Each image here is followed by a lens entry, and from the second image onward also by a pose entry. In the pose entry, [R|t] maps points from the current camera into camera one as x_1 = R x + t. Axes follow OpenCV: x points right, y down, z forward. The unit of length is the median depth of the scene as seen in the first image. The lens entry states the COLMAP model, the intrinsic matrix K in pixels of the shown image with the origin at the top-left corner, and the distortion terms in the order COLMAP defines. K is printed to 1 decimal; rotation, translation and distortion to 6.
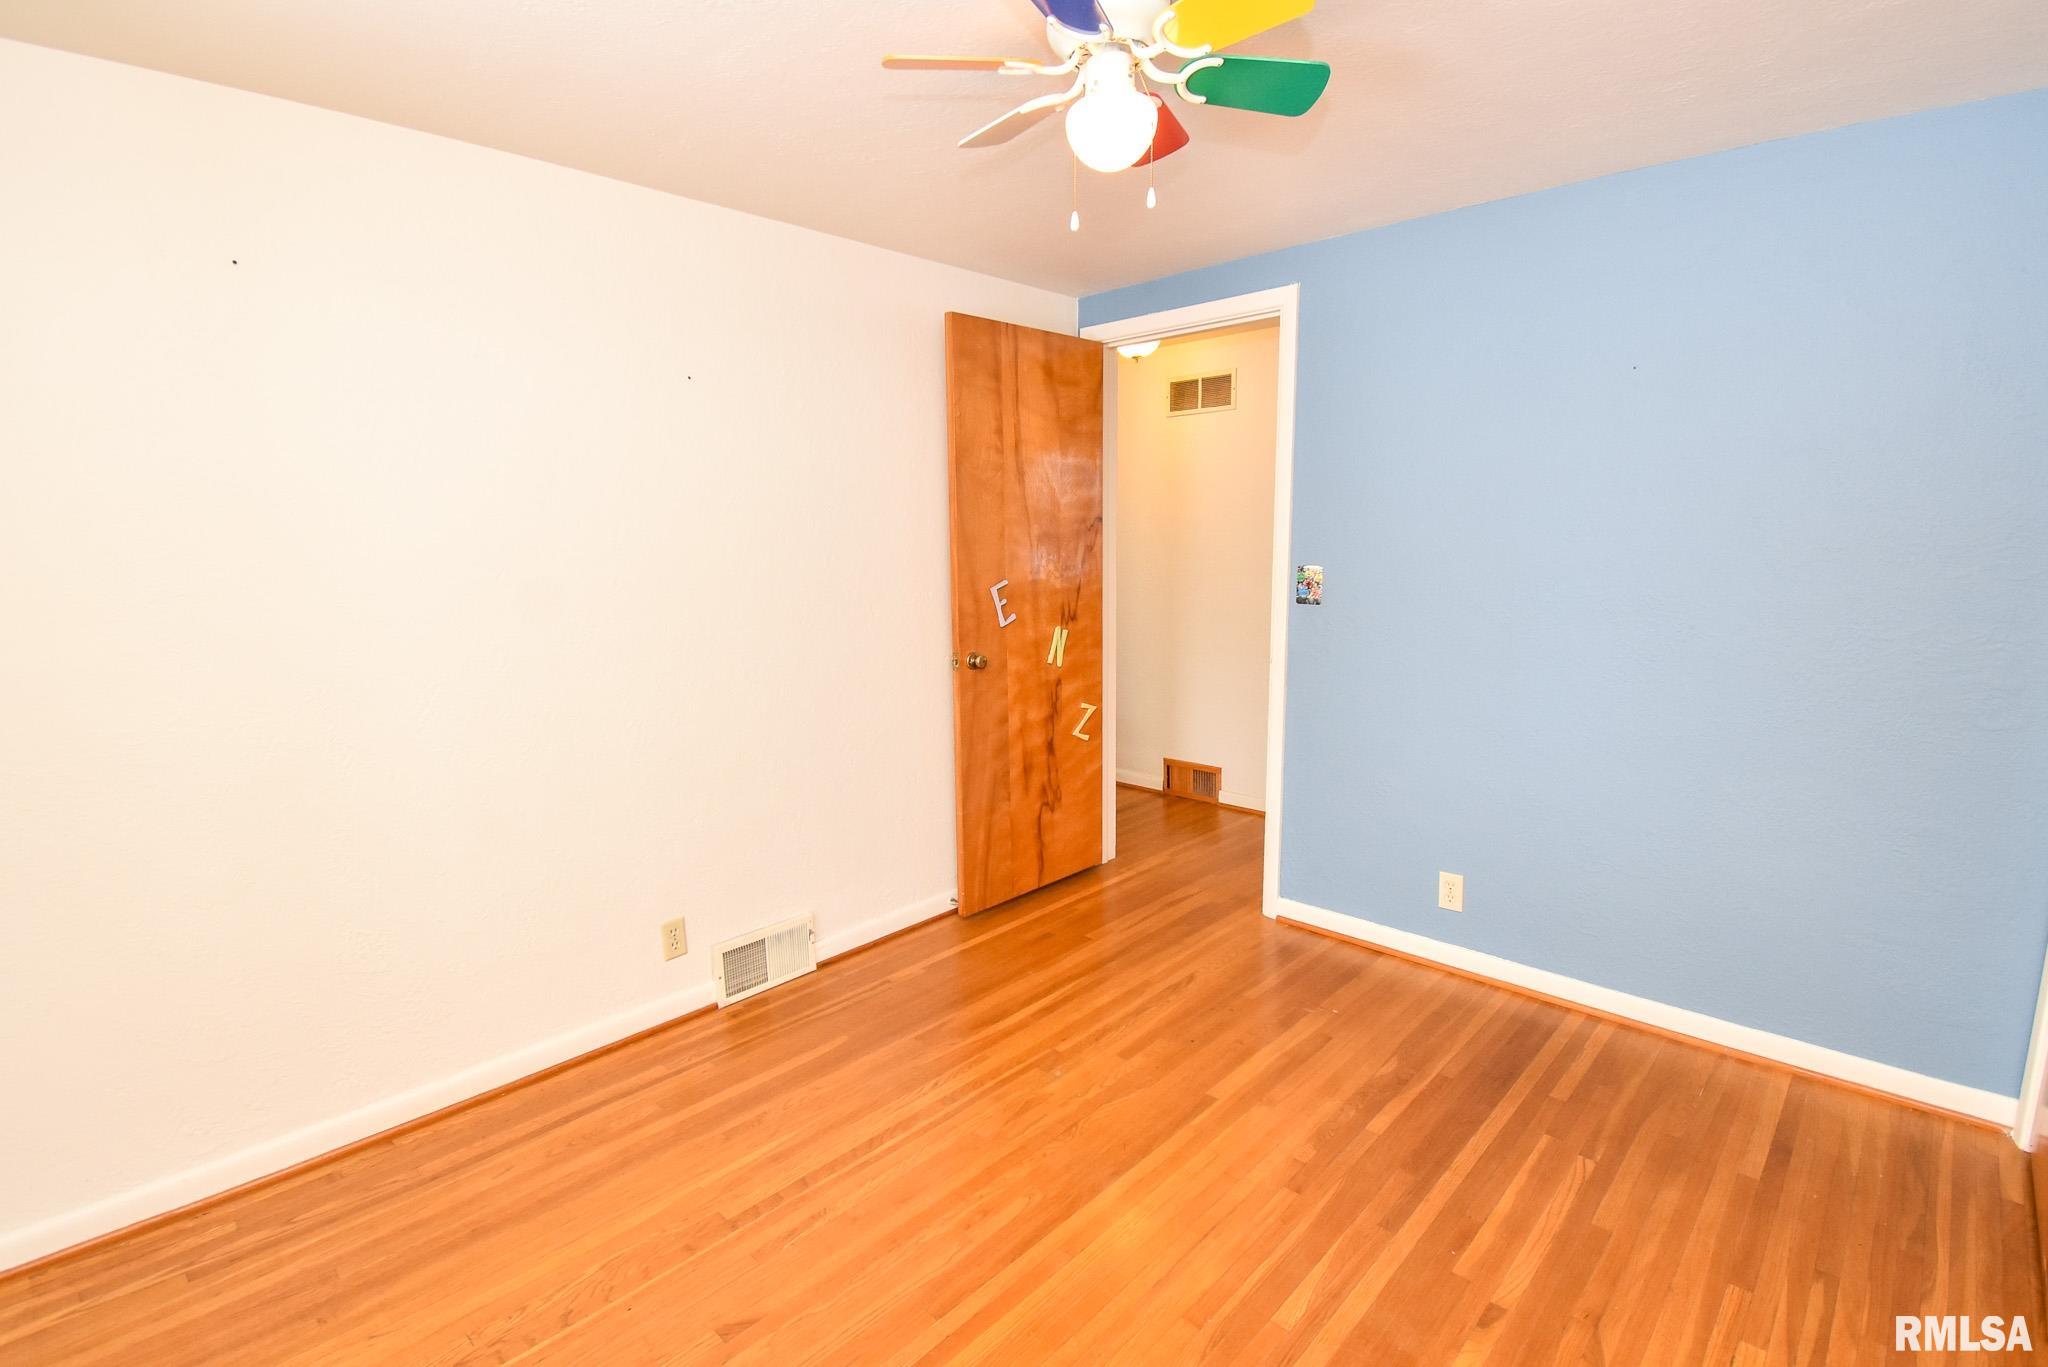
lens RADIAL K [[975.5, 0, 1024.0], [0, 975.5, 683.5], [0, 0, 1]] dist [0.015749, -0.022874]
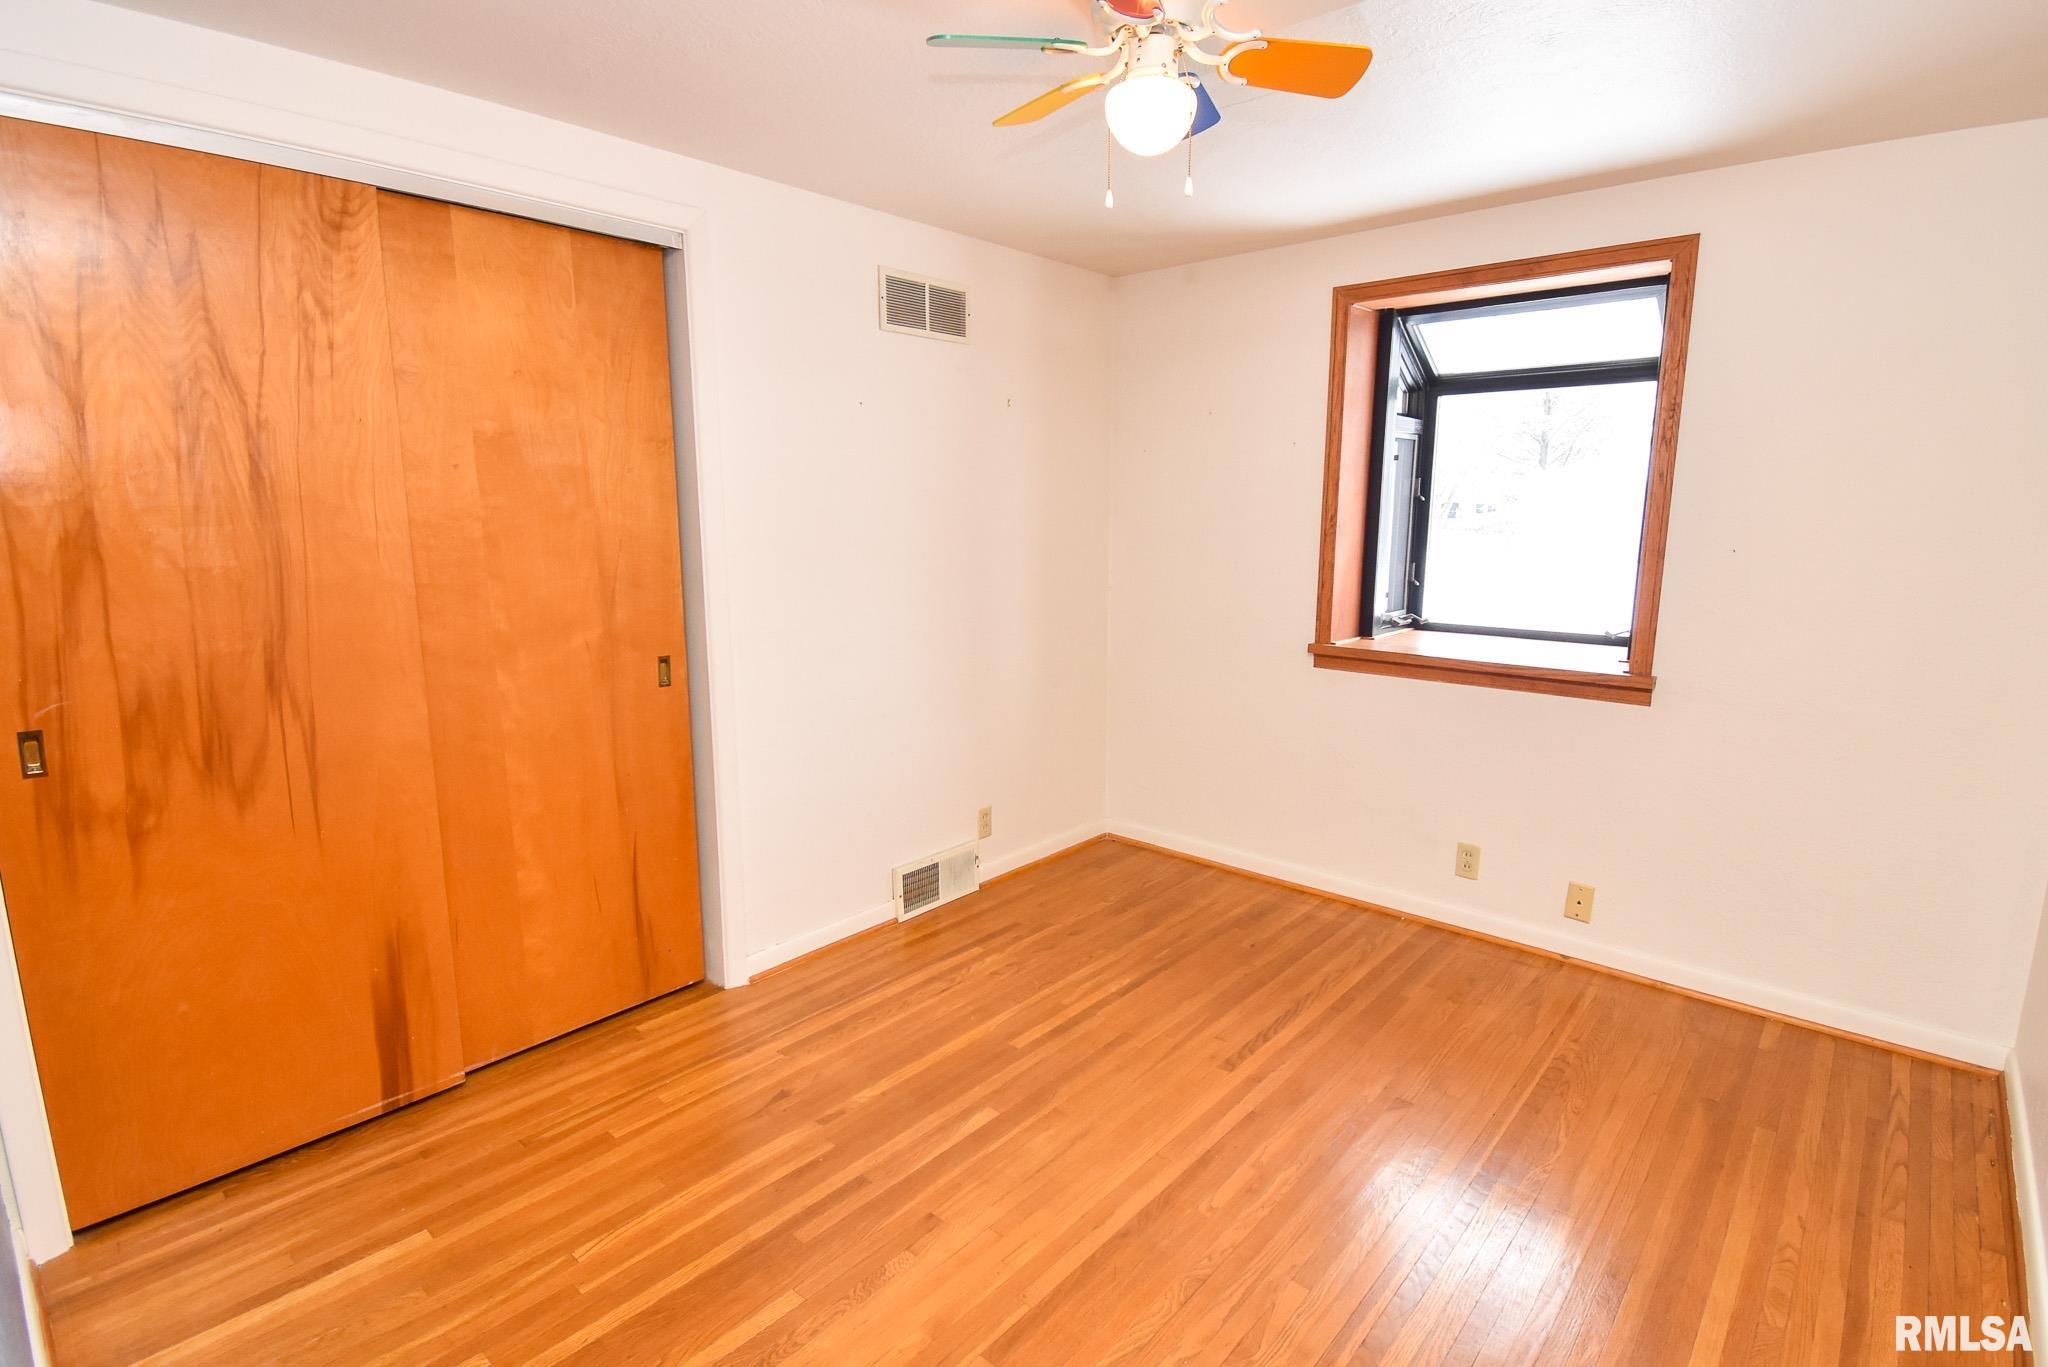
lens RADIAL K [[983.9, 0, 1030.7], [0, 983.9, 682.3], [0, 0, 1]] dist [0.022326, -0.028707]
pose [[-0.999143, 0.018617, -0.036981, 0.185945], [0.005473, 0.944751, 0.327743, -0.250502], [0.041039, 0.327260, -0.944043, 1.543359]]
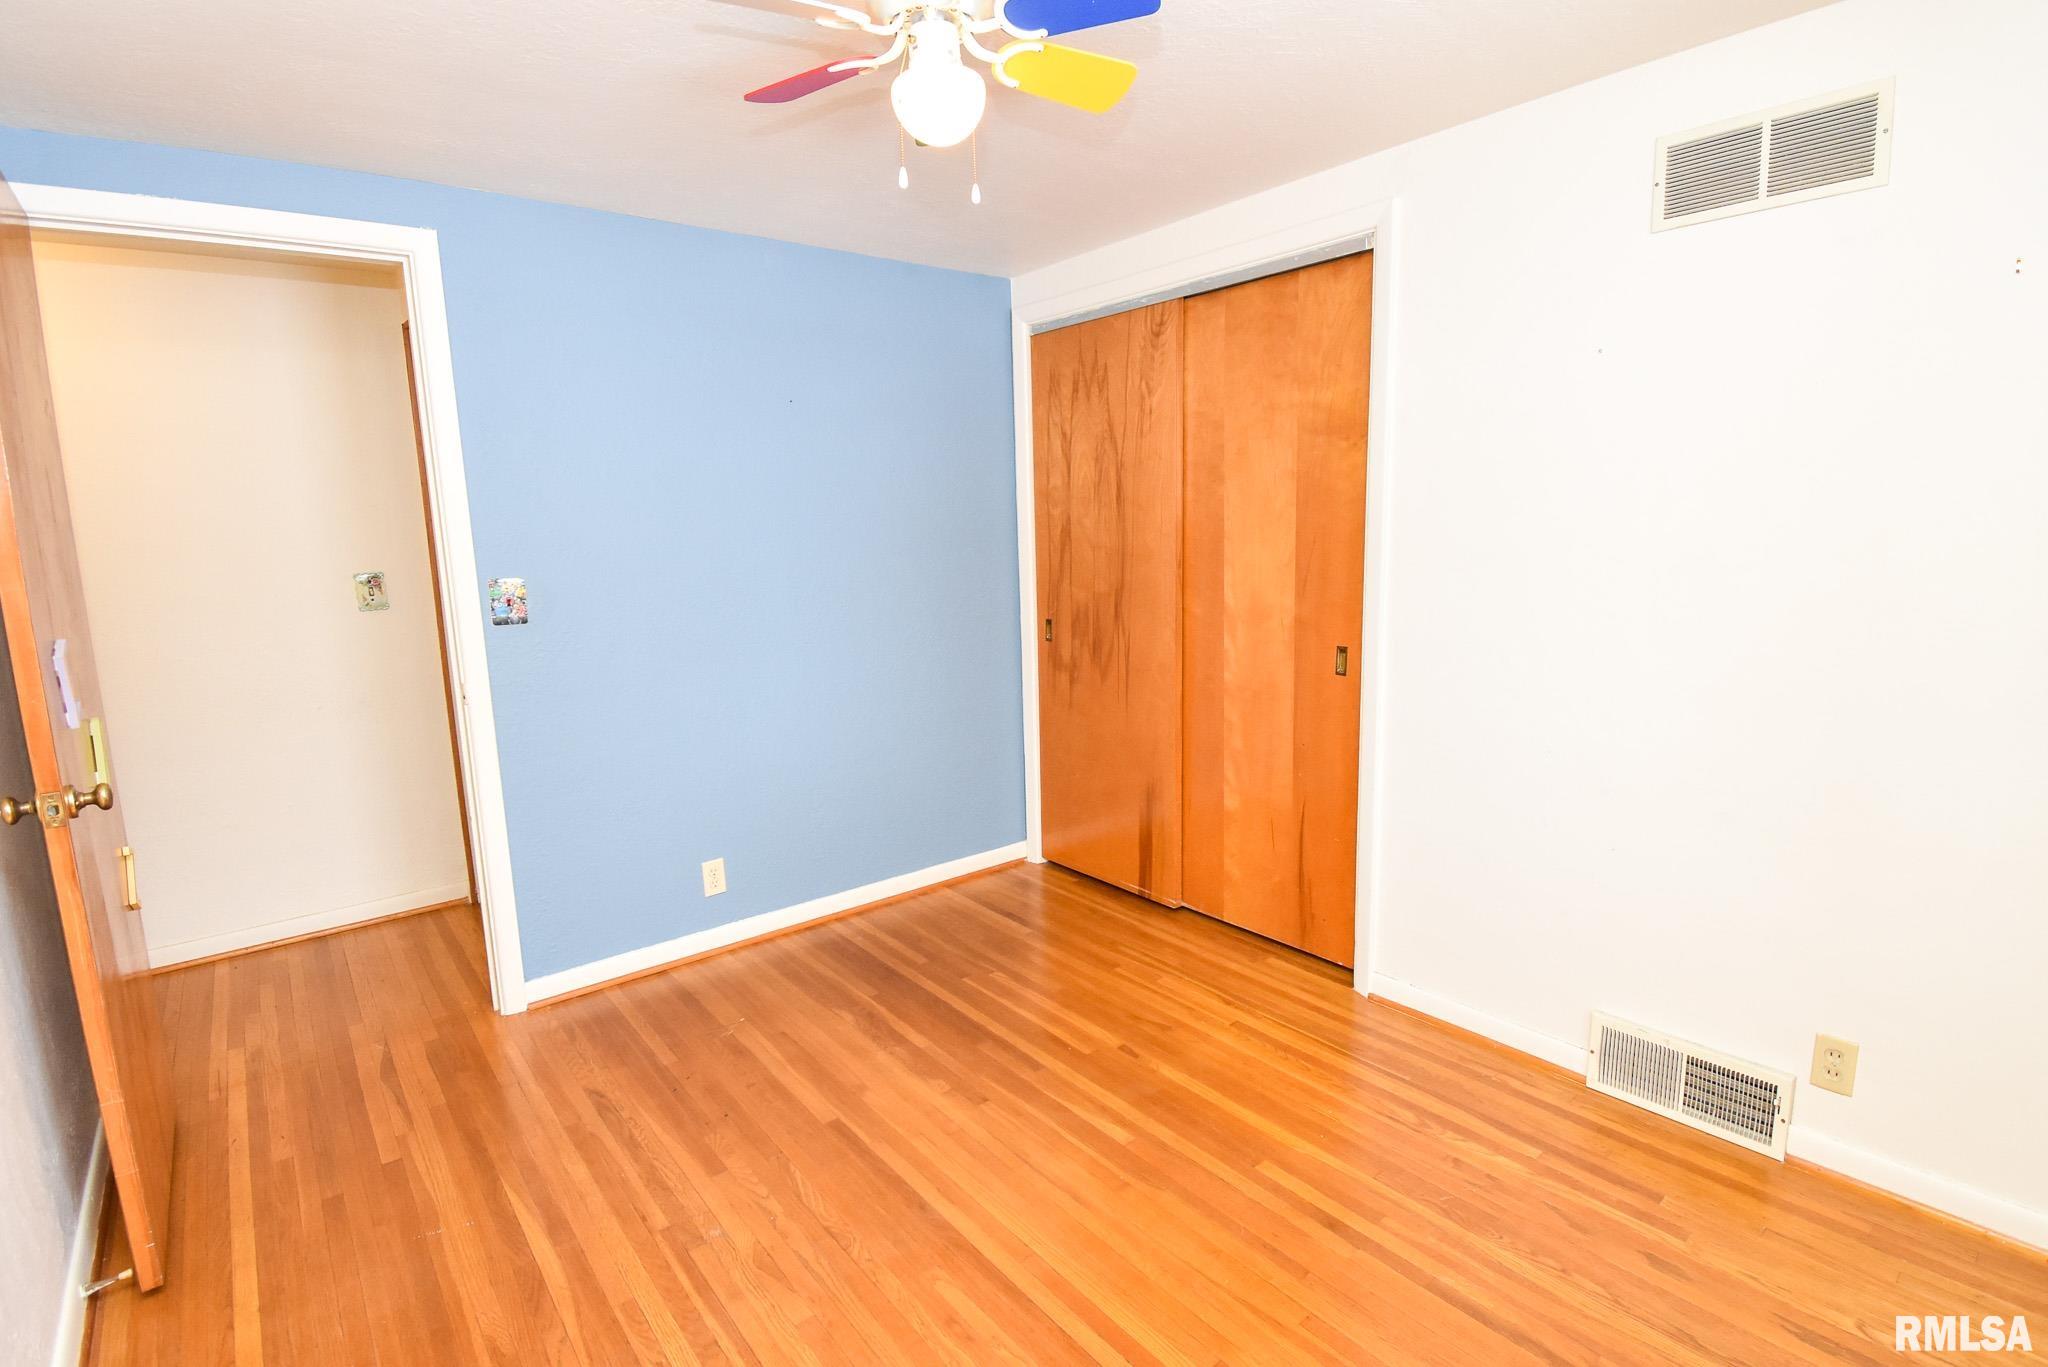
lens RADIAL K [[983.9, 0, 1030.7], [0, 983.9, 682.3], [0, 0, 1]] dist [0.022326, -0.028707]
pose [[0.124790, -0.150584, 0.980690, -0.683355], [0.181150, 0.975260, 0.126699, -0.082654], [-0.975506, 0.161841, 0.148981, 0.620183]]
